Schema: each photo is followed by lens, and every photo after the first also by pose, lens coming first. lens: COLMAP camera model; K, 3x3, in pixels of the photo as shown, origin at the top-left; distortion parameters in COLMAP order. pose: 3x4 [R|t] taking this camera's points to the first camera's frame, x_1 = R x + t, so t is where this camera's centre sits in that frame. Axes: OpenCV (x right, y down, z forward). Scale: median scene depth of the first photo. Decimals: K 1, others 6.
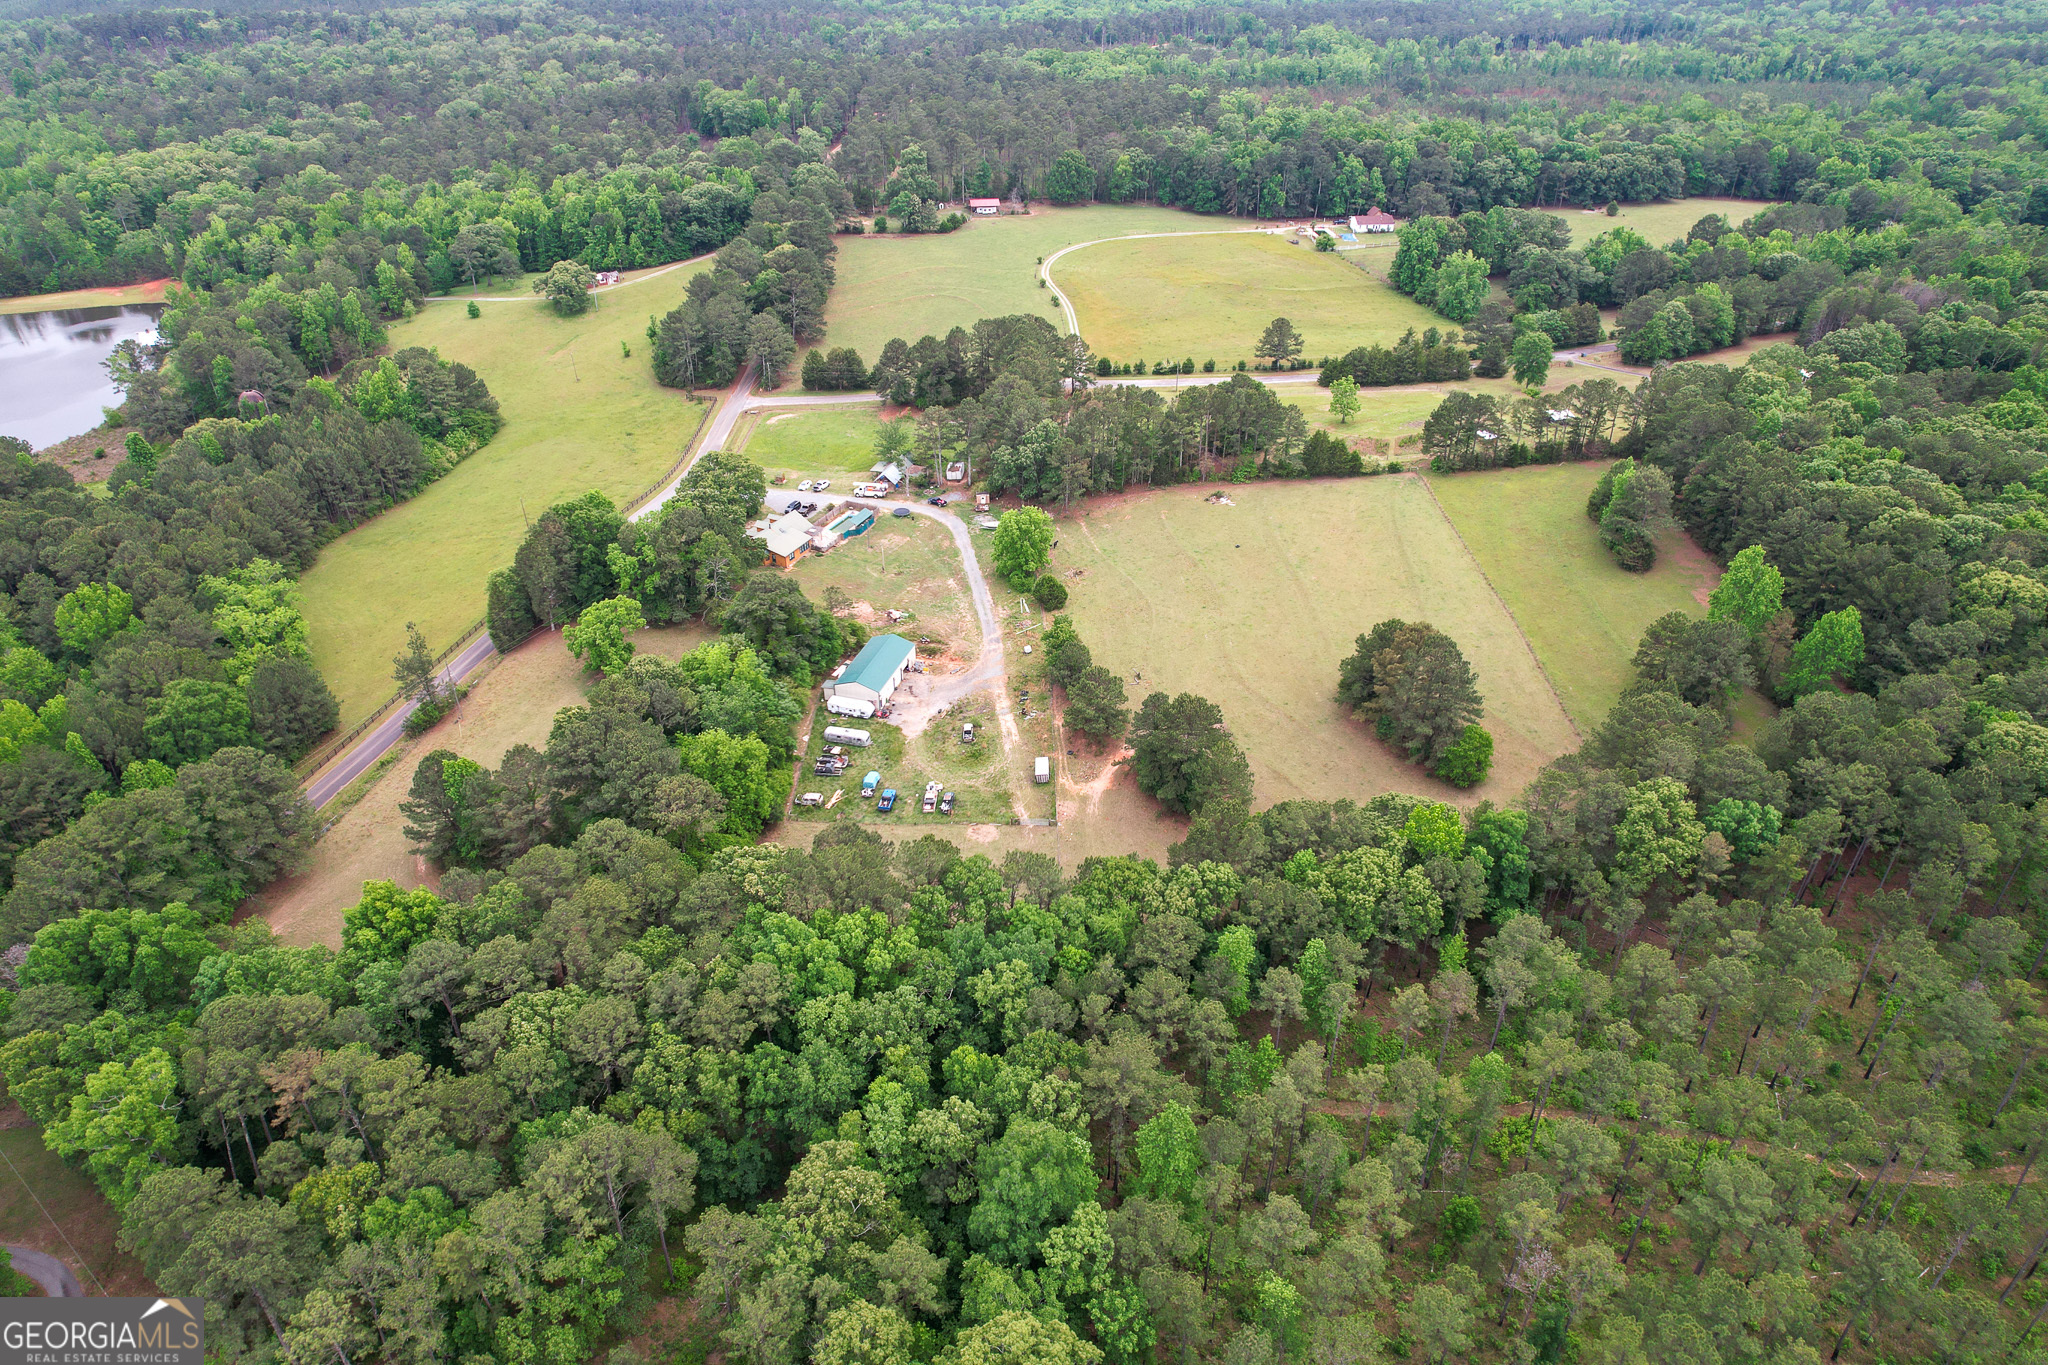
lens RADIAL K [[1311.8, 0, 1027.8], [0, 1311.8, 675.0], [0, 0, 1]] dist [-0.075055, 0.068747]
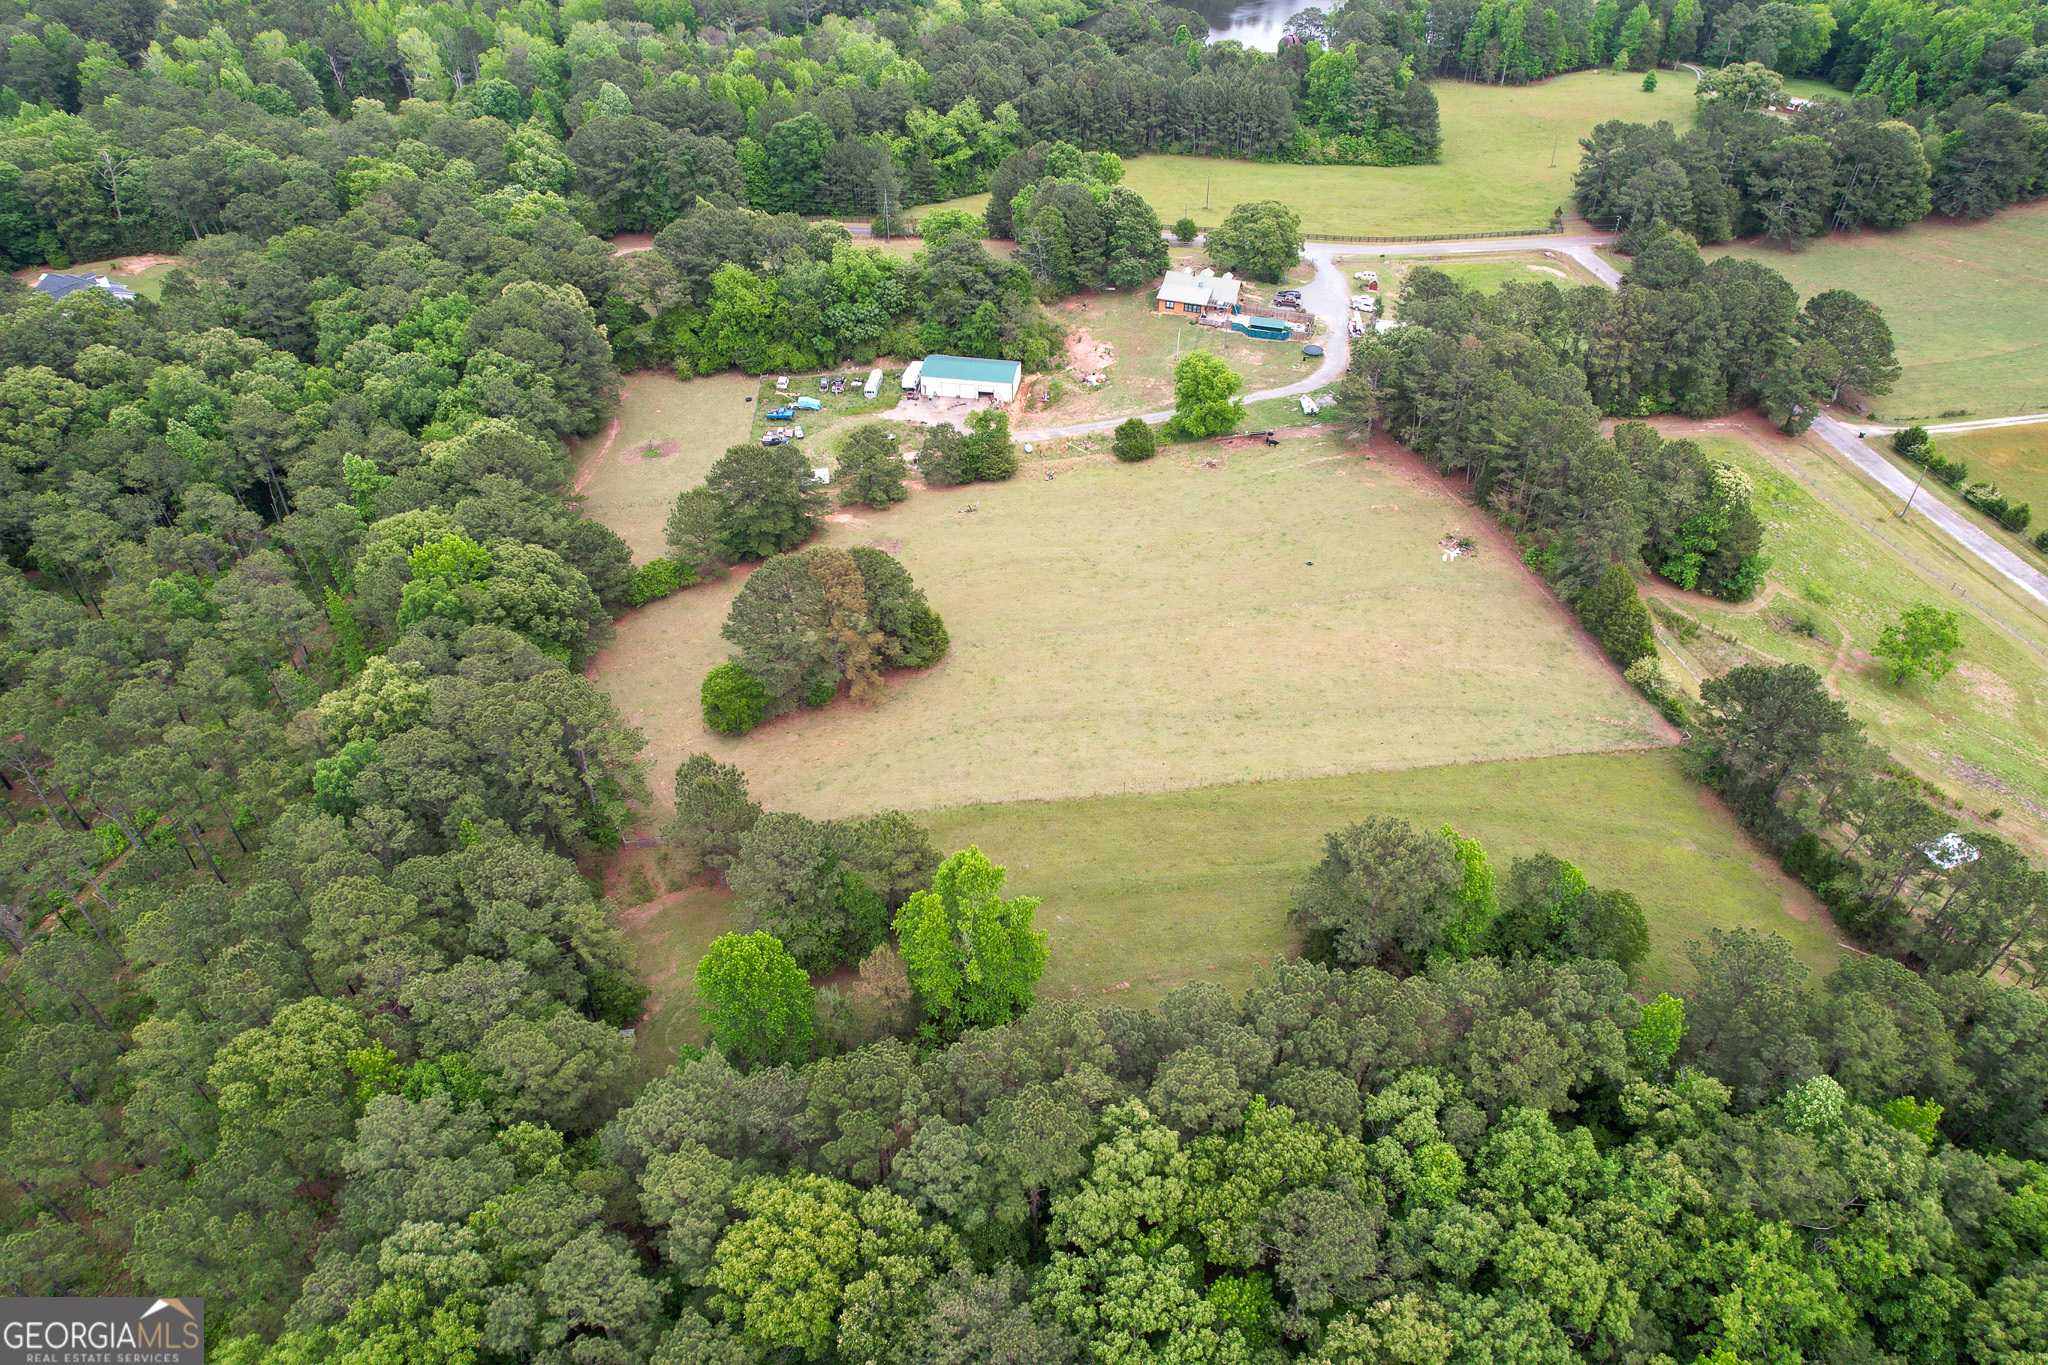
lens RADIAL K [[1311.8, 0, 1027.8], [0, 1311.8, 675.0], [0, 0, 1]] dist [-0.075055, 0.068747]
pose [[0.134757, 0.642322, -0.754495, 0.659184], [-0.532723, 0.688997, 0.491415, -0.299497], [0.835492, 0.335715, 0.435027, 0.556924]]
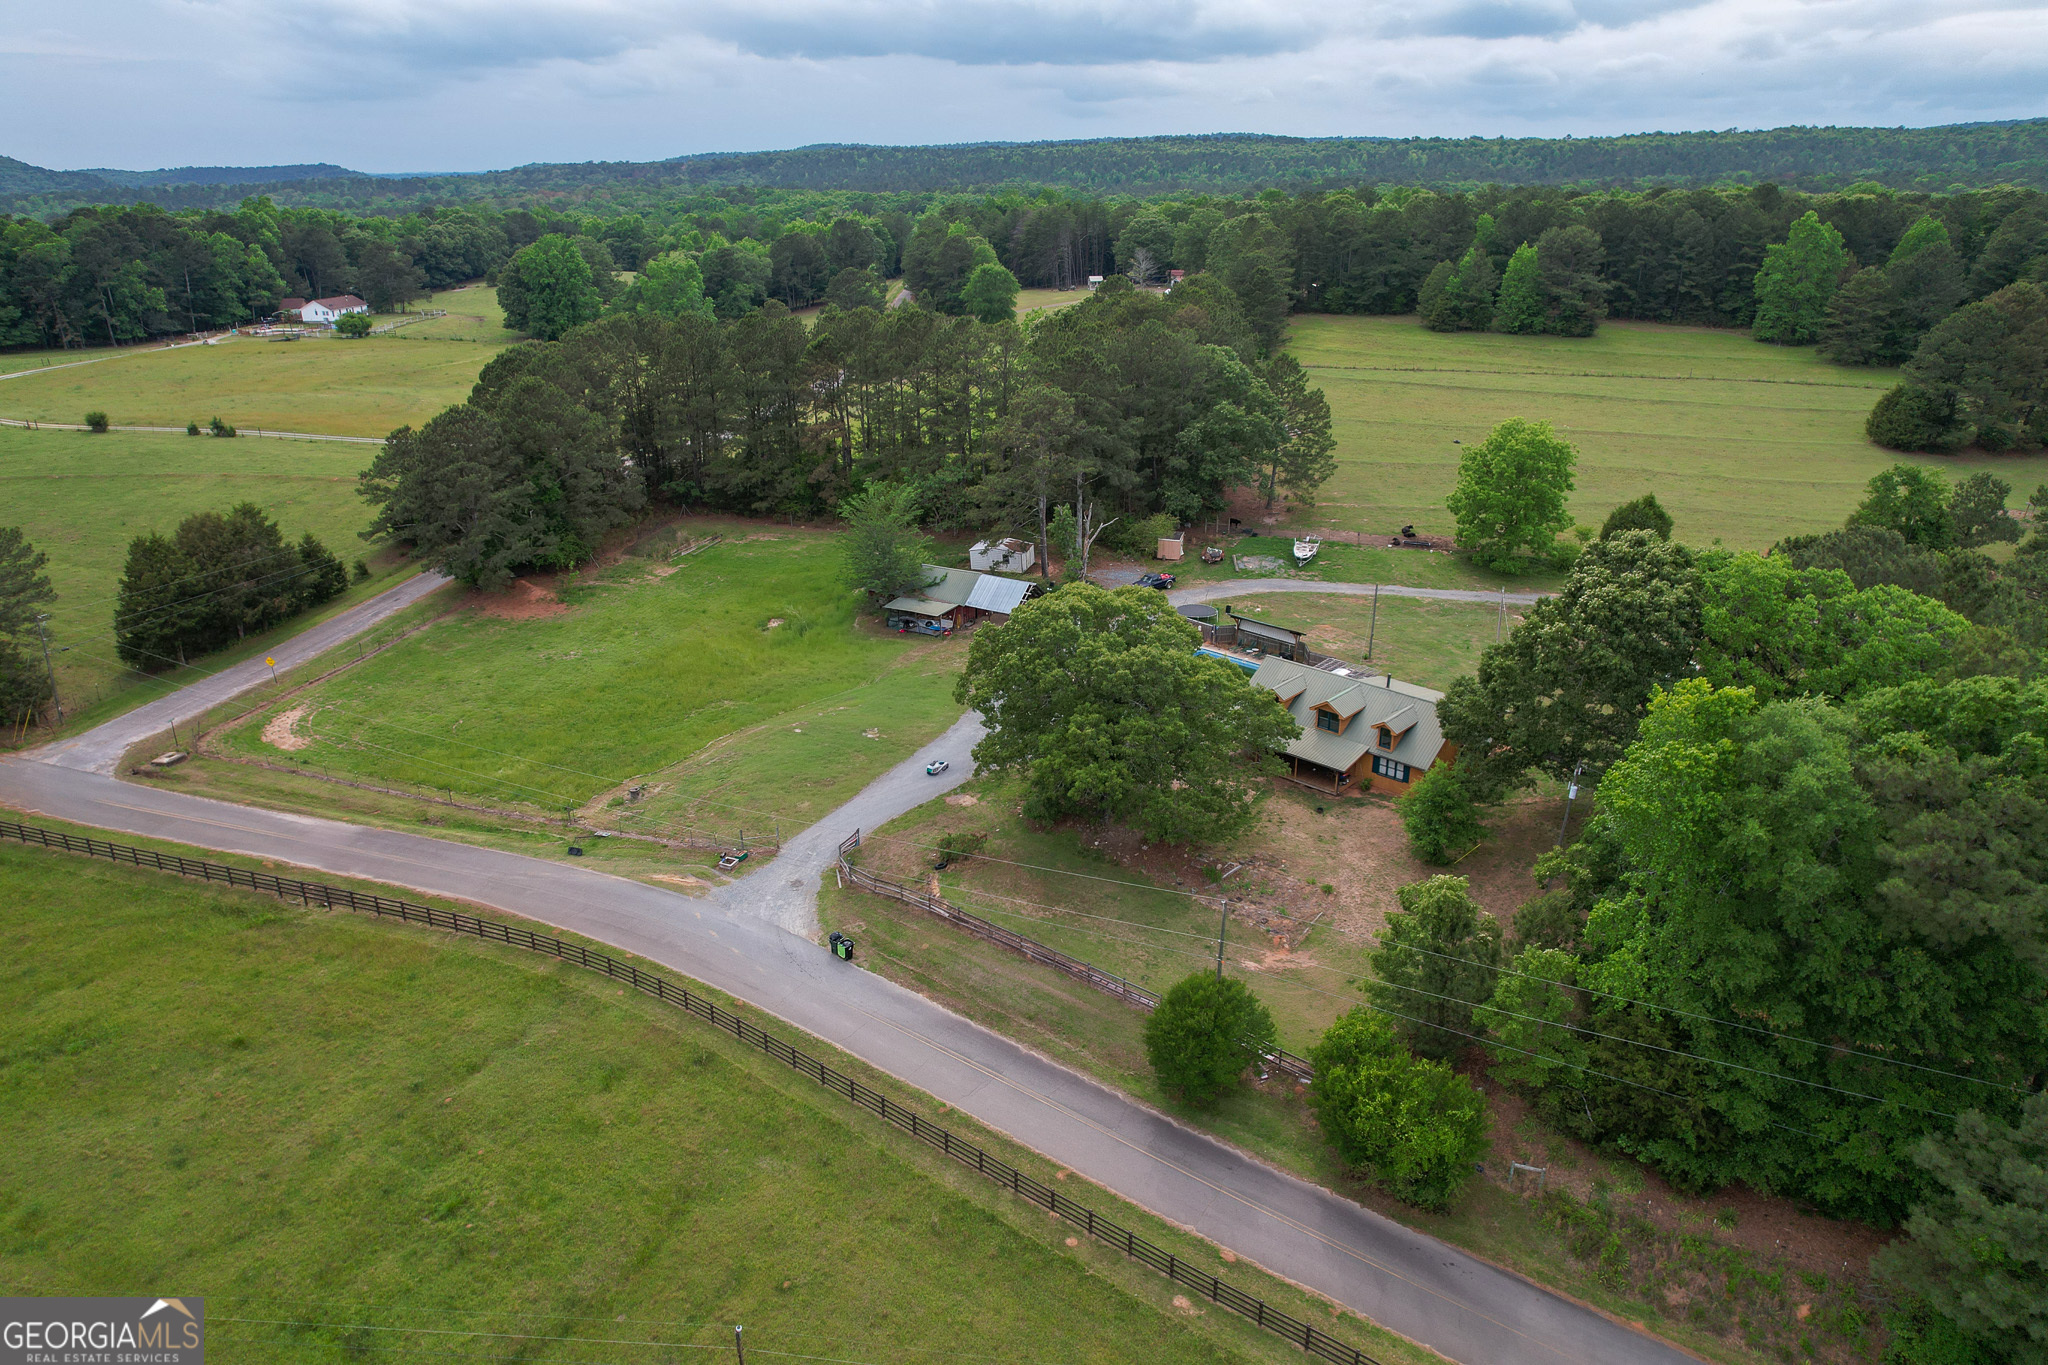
lens RADIAL K [[1311.8, 0, 1027.8], [0, 1311.8, 675.0], [0, 0, 1]] dist [-0.075055, 0.068747]
pose [[0.279839, -0.348599, 0.894521, -0.487341], [0.516147, 0.840263, 0.165984, -0.205060], [-0.809495, 0.415256, 0.415067, 0.894325]]
